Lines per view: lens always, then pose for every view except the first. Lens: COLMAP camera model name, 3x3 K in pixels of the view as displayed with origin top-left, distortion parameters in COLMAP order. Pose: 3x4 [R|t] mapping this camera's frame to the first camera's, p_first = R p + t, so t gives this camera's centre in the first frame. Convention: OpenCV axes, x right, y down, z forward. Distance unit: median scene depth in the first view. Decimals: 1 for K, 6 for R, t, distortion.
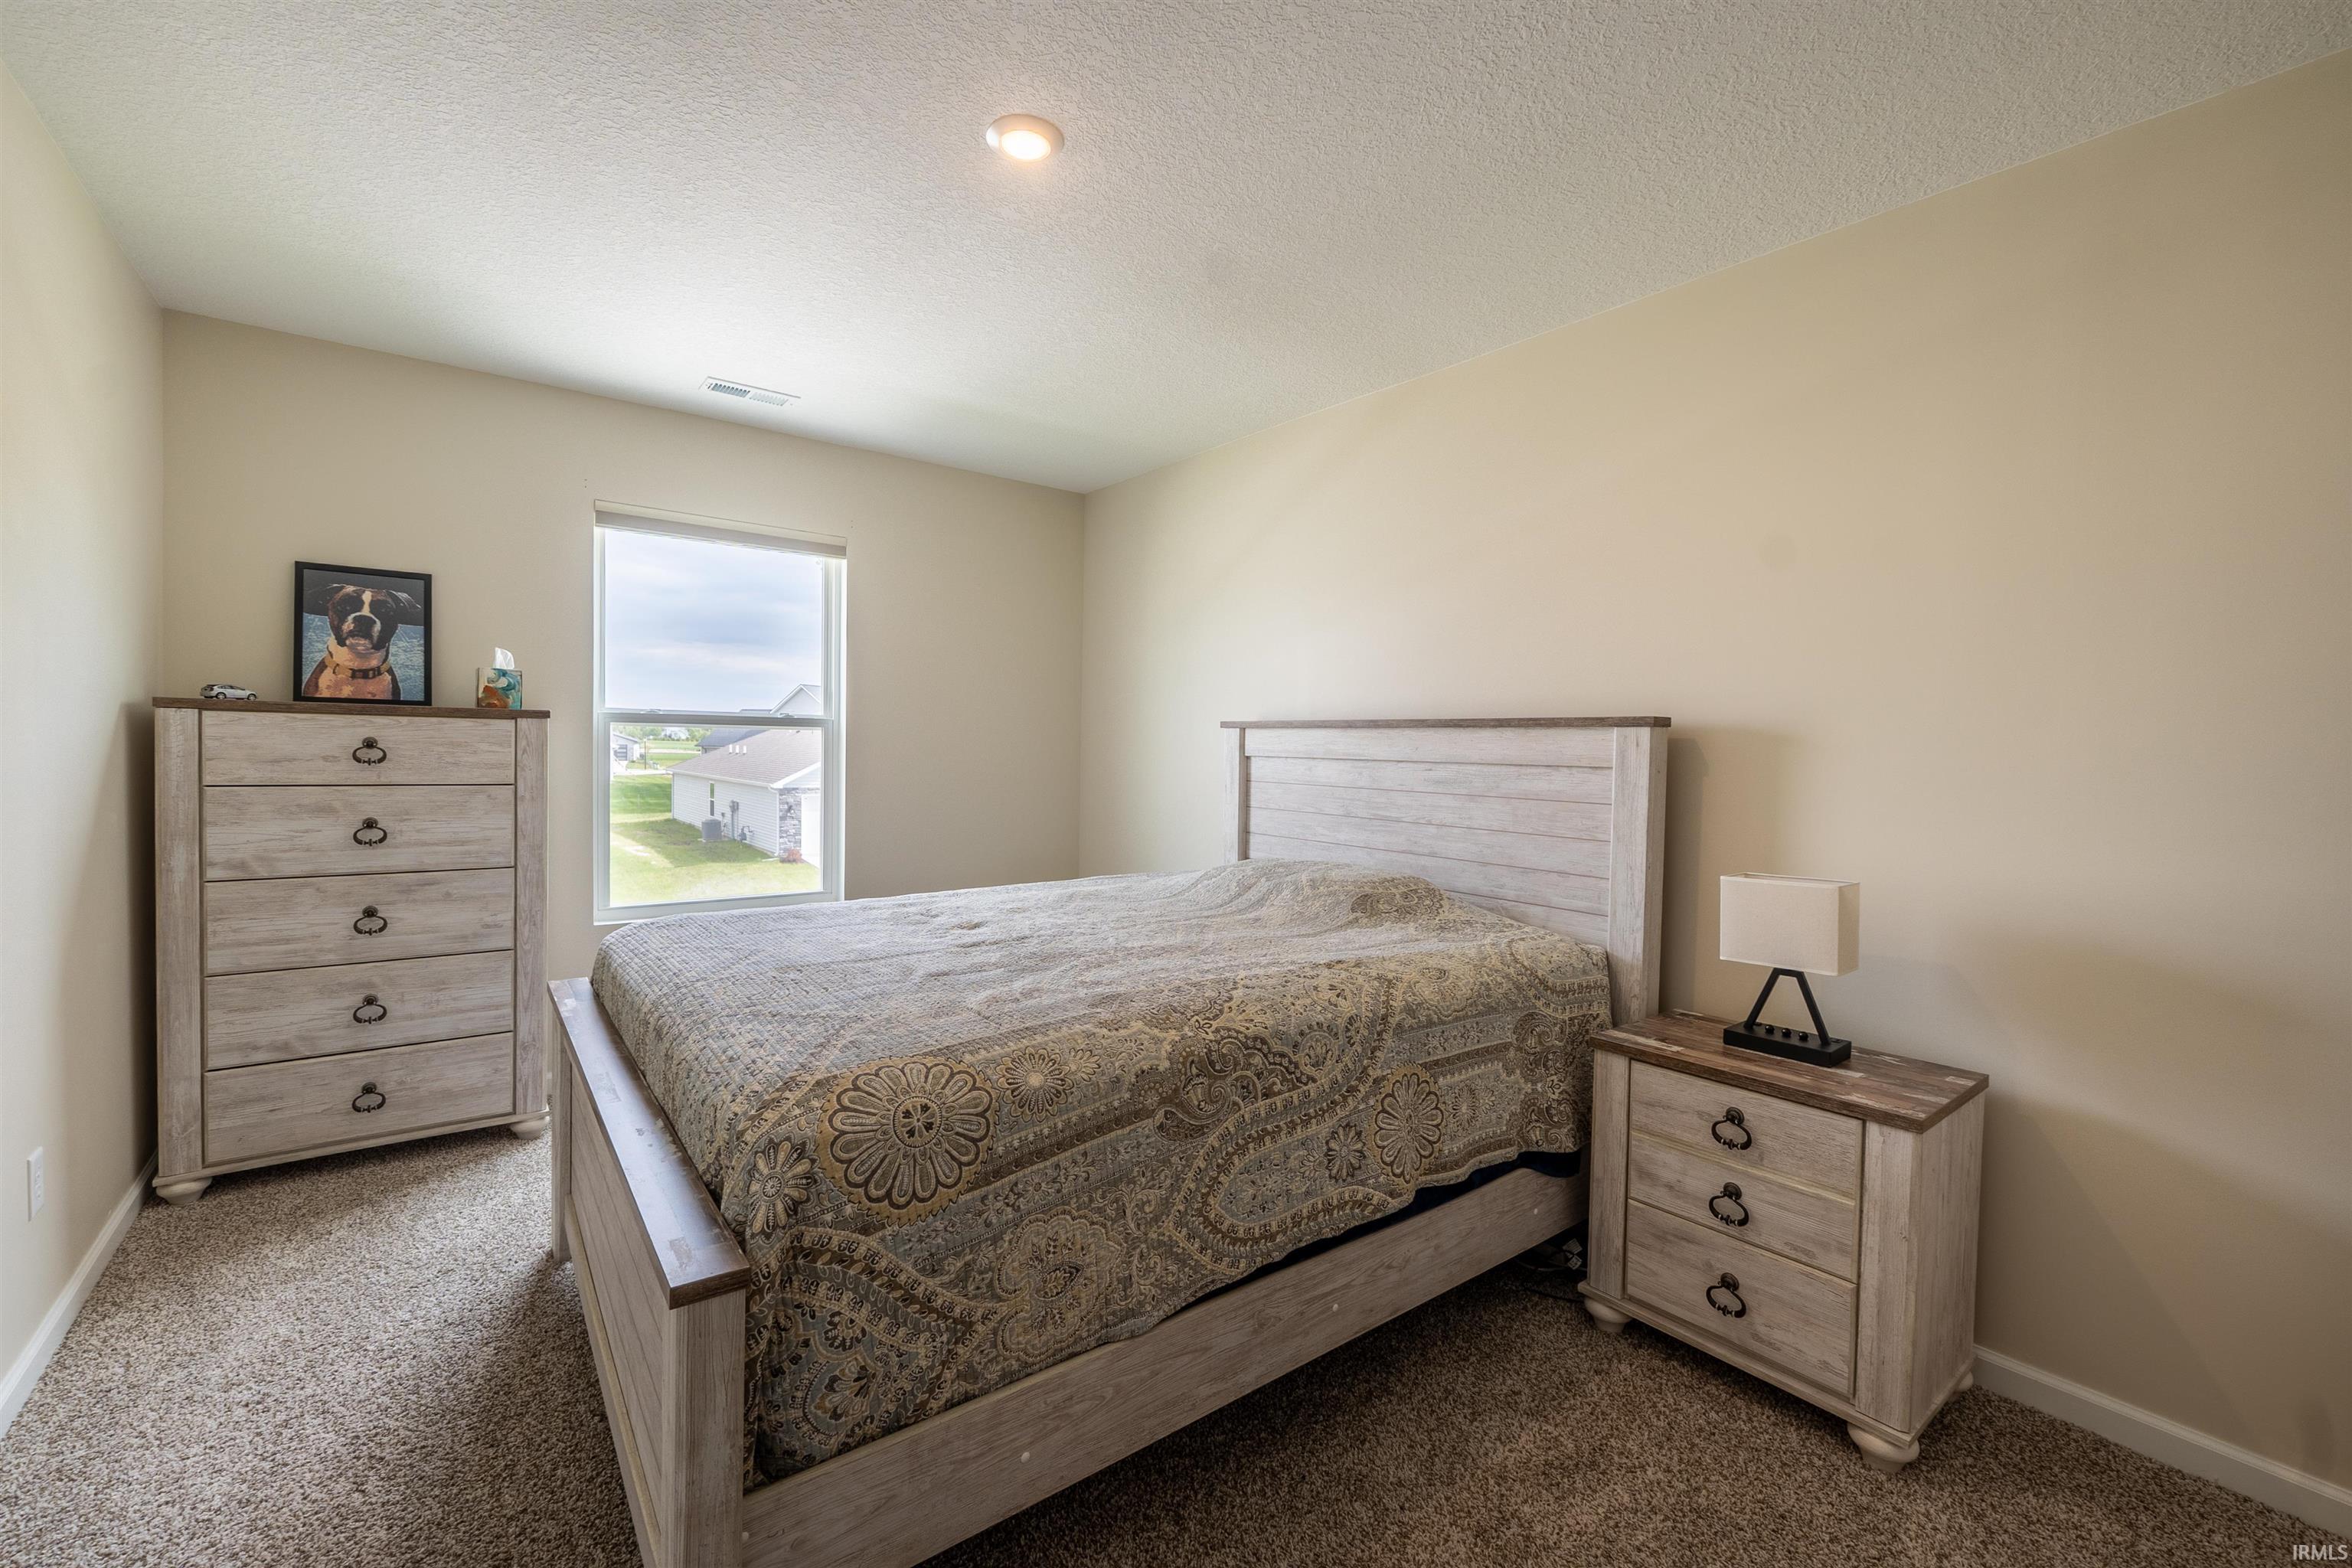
lens RADIAL K [[988.6, 0, 1178.6], [0, 988.6, 768.0], [0, 0, 1]] dist [0.000023, -0.000309]
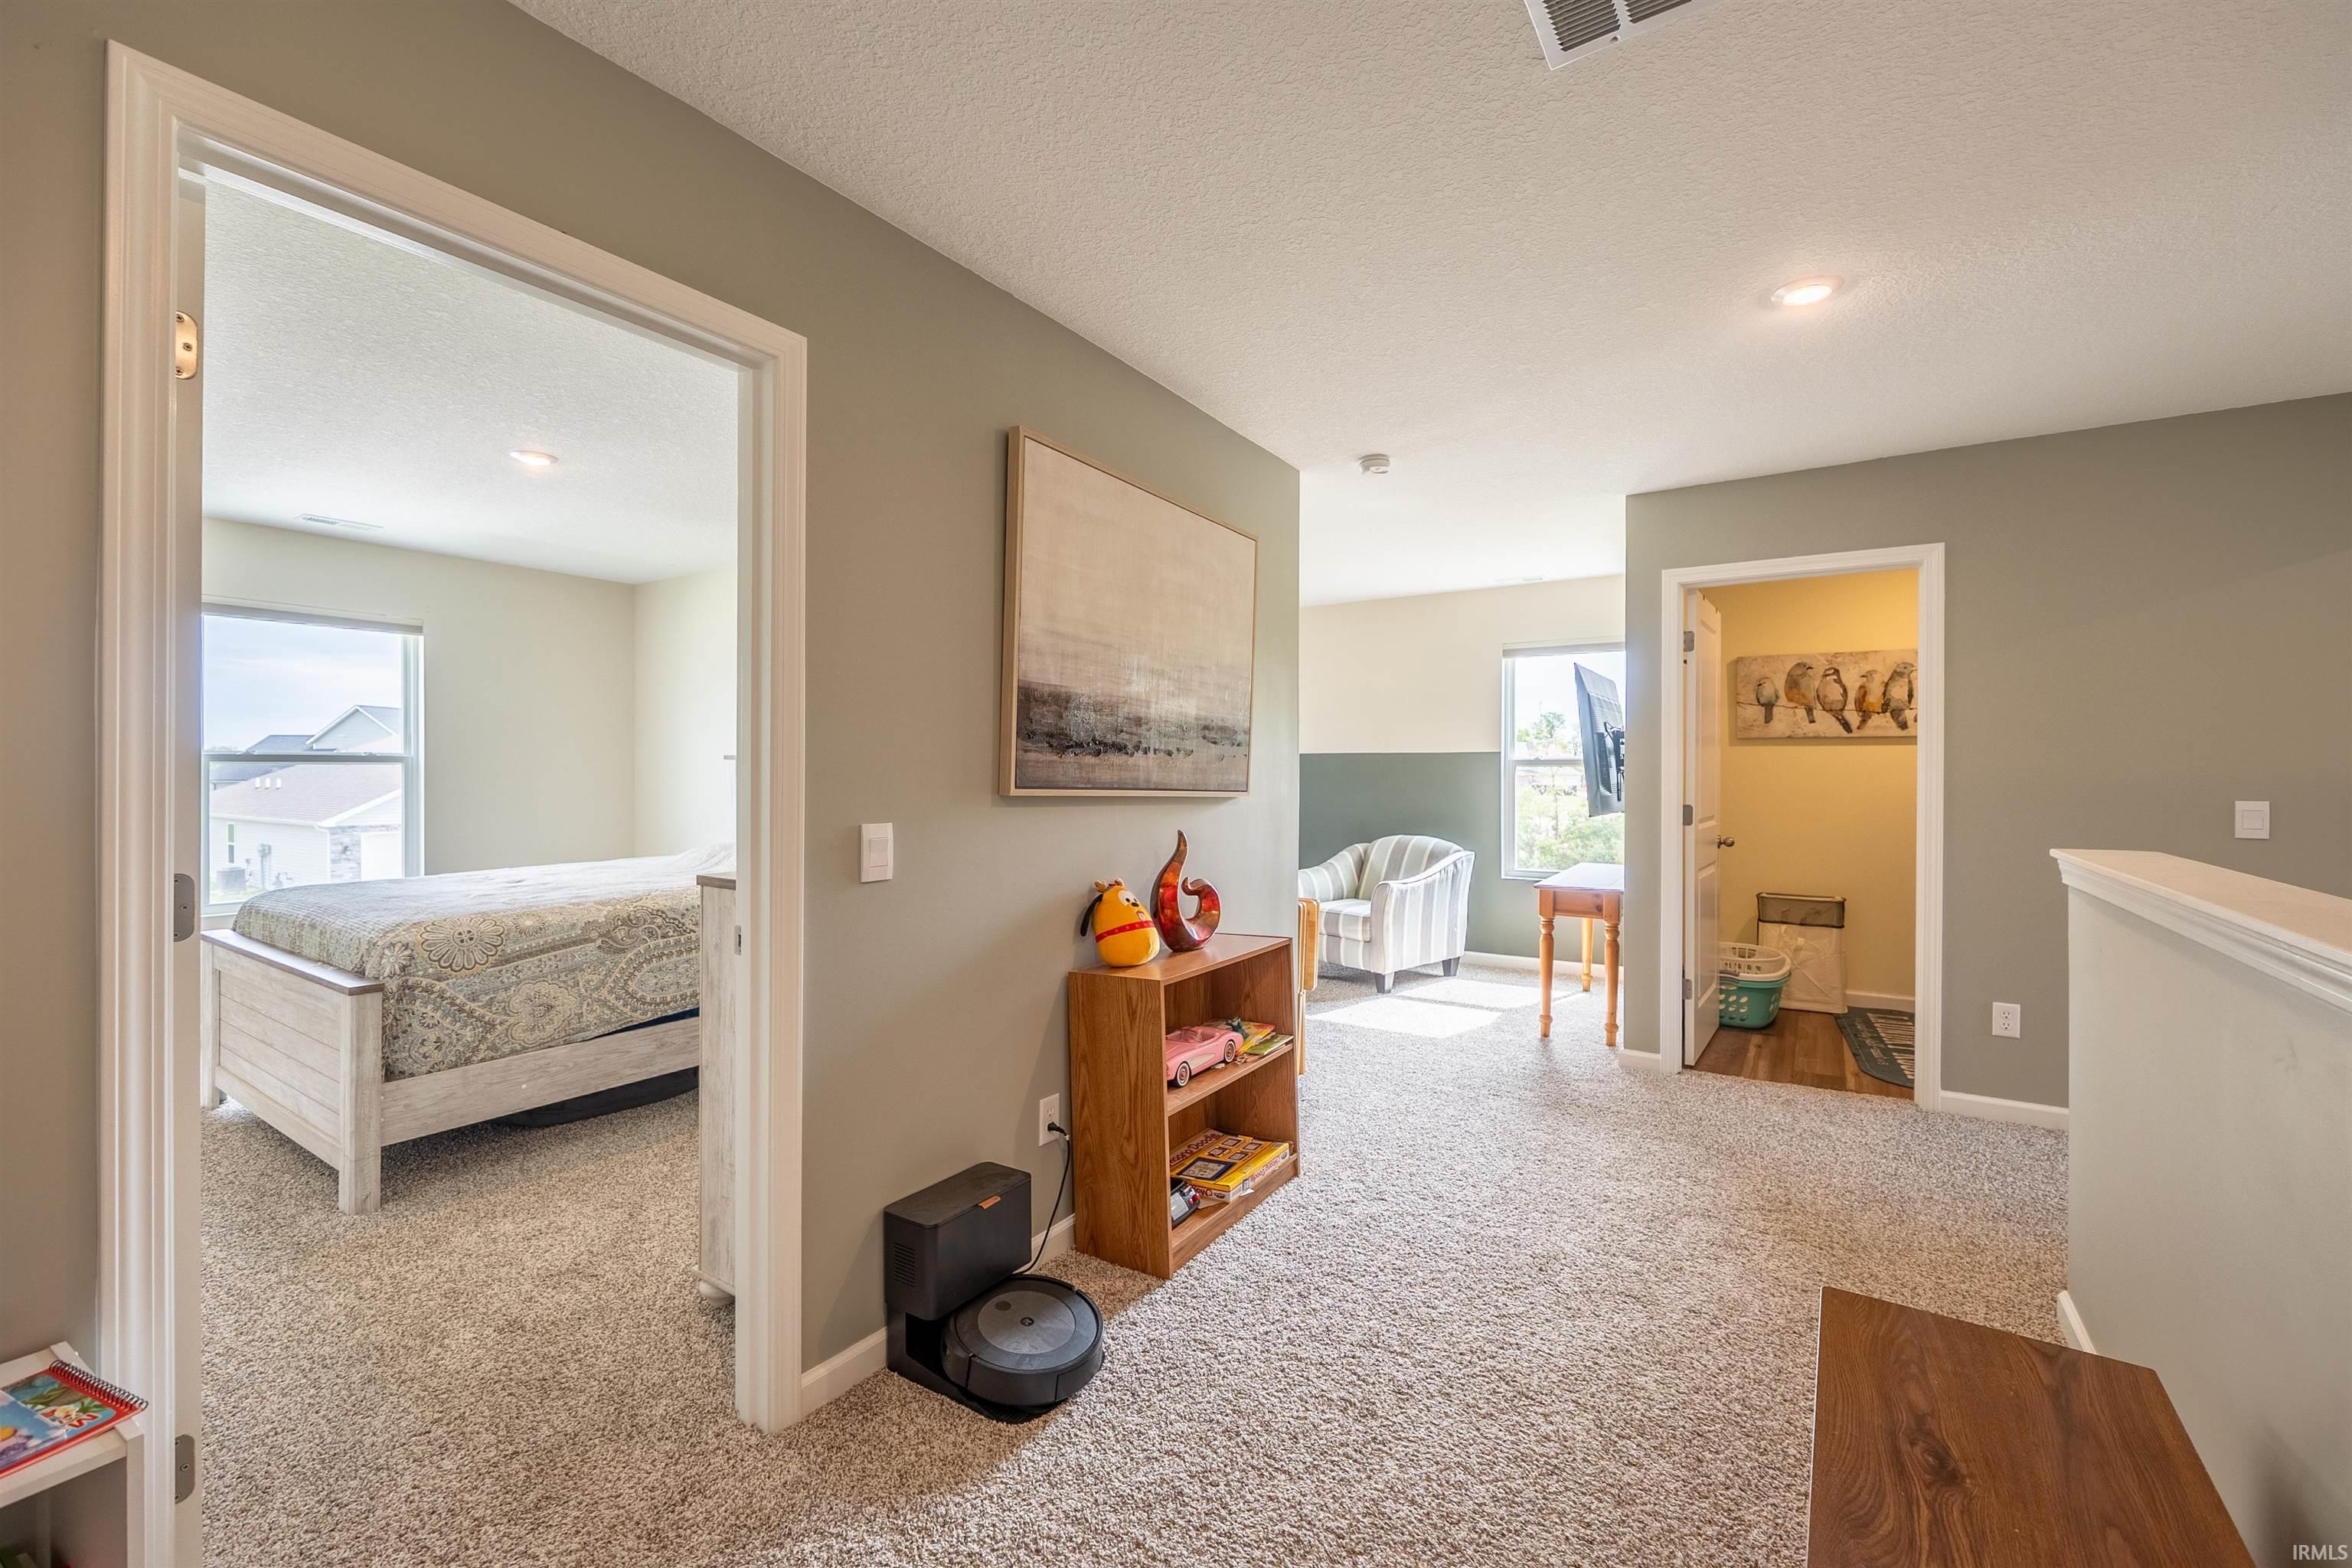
lens RADIAL K [[988.6, 0, 1178.6], [0, 988.6, 768.0], [0, 0, 1]] dist [0.000023, -0.000309]
pose [[0.945970, -0.016083, 0.323855, 0.514068], [0.023137, 0.999571, -0.017943, 0.035836], [-0.323427, 0.024467, 0.945937, -1.562966]]
